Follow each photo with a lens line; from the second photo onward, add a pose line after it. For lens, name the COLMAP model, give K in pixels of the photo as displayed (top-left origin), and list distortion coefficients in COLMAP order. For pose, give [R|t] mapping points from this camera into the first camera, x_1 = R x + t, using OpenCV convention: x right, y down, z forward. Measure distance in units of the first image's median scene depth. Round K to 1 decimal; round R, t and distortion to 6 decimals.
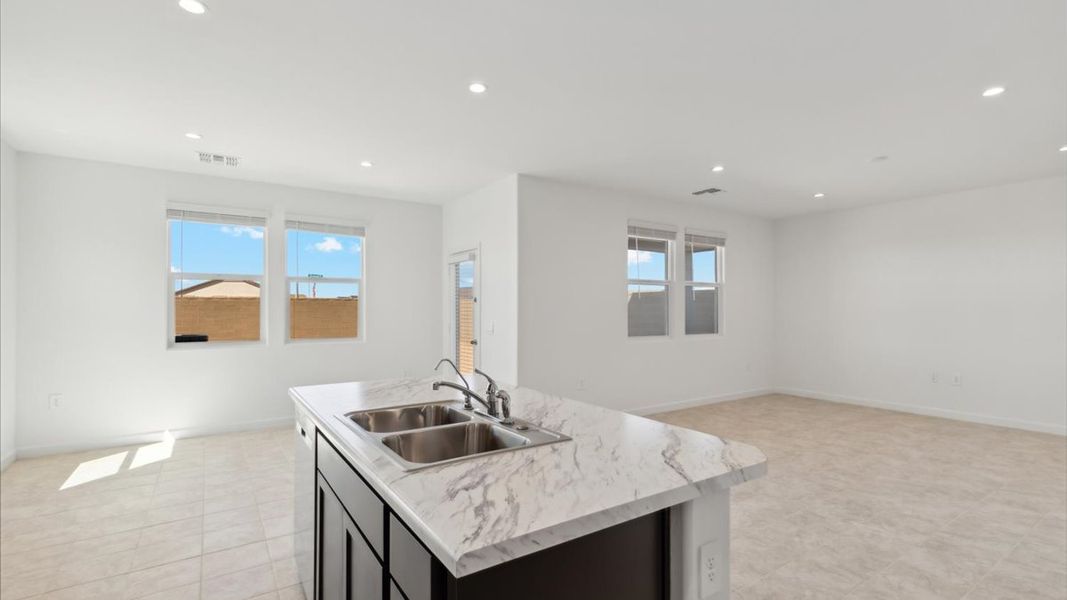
lens RADIAL K [[479.9, 0, 530.7], [0, 479.9, 311.0], [0, 0, 1]] dist [0.000619, 0.000218]
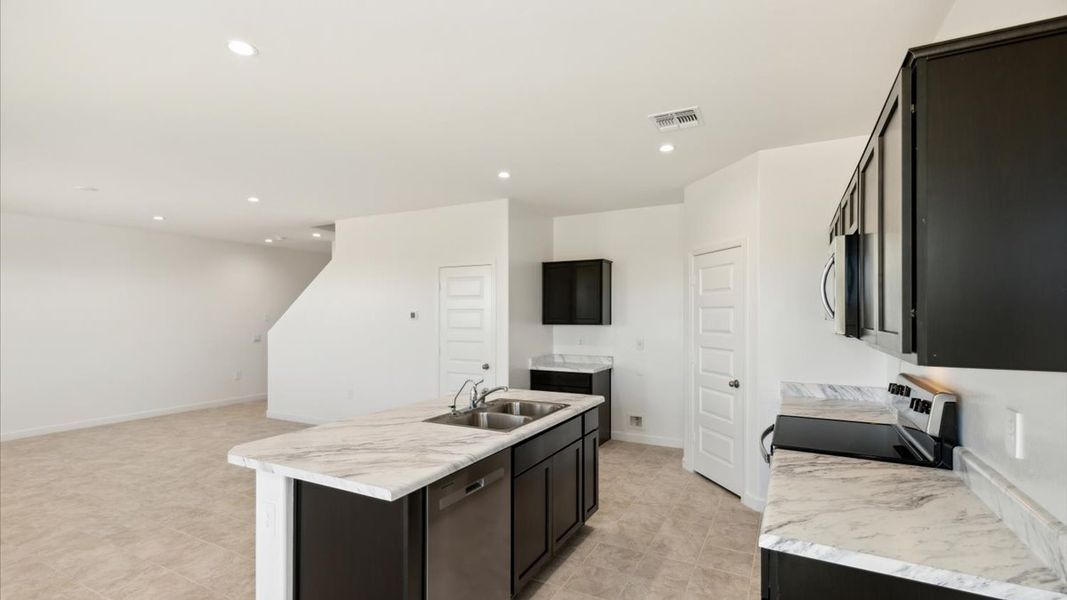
lens RADIAL K [[479.9, 0, 530.7], [0, 479.9, 311.0], [0, 0, 1]] dist [0.000619, 0.000218]
pose [[-0.473723, 0.006332, 0.880651, -0.792555], [0.004757, 0.999978, -0.004631, -0.051495], [-0.880661, 0.001996, -0.473742, 0.791559]]
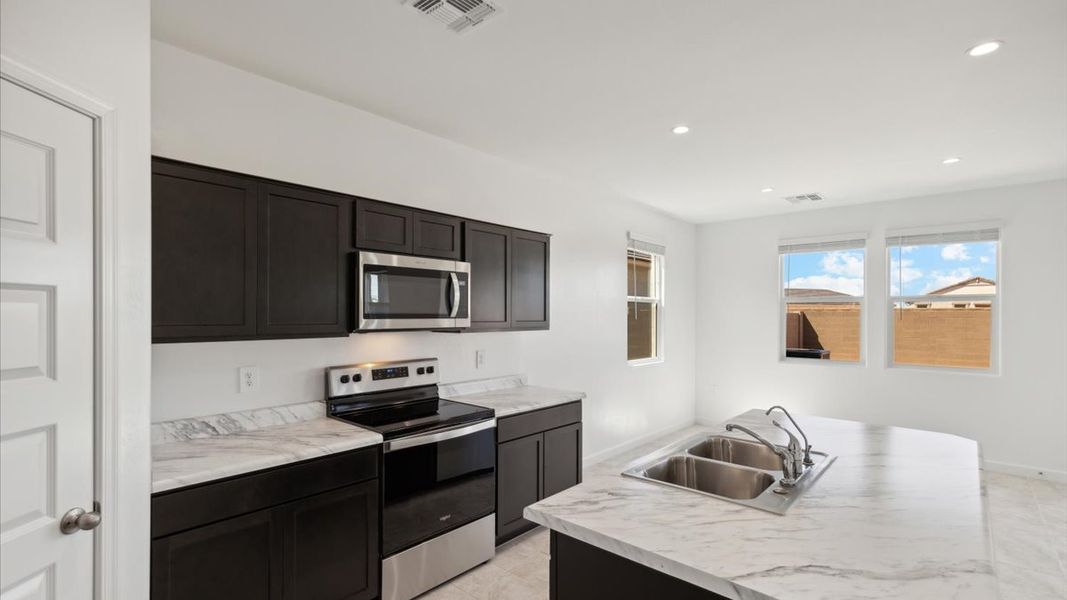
lens RADIAL K [[479.9, 0, 530.7], [0, 479.9, 311.0], [0, 0, 1]] dist [0.000619, 0.000218]
pose [[0.249996, -0.006148, -0.968227, 0.351732], [-0.007116, 0.999941, -0.008186, -0.046367], [0.968221, 0.008937, 0.249937, 0.122398]]
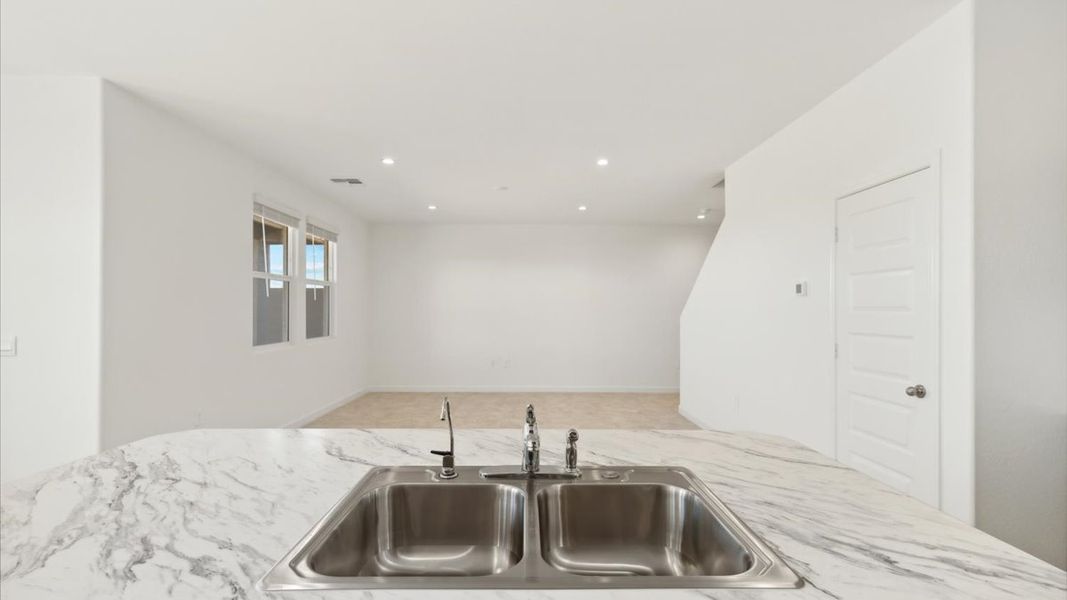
lens RADIAL K [[479.9, 0, 530.7], [0, 479.9, 311.0], [0, 0, 1]] dist [0.000619, 0.000218]
pose [[0.550469, 0.002454, 0.834852, -0.307769], [-0.002133, 0.999997, -0.001532, -0.001158], [-0.834853, -0.000937, 0.550472, 0.313054]]
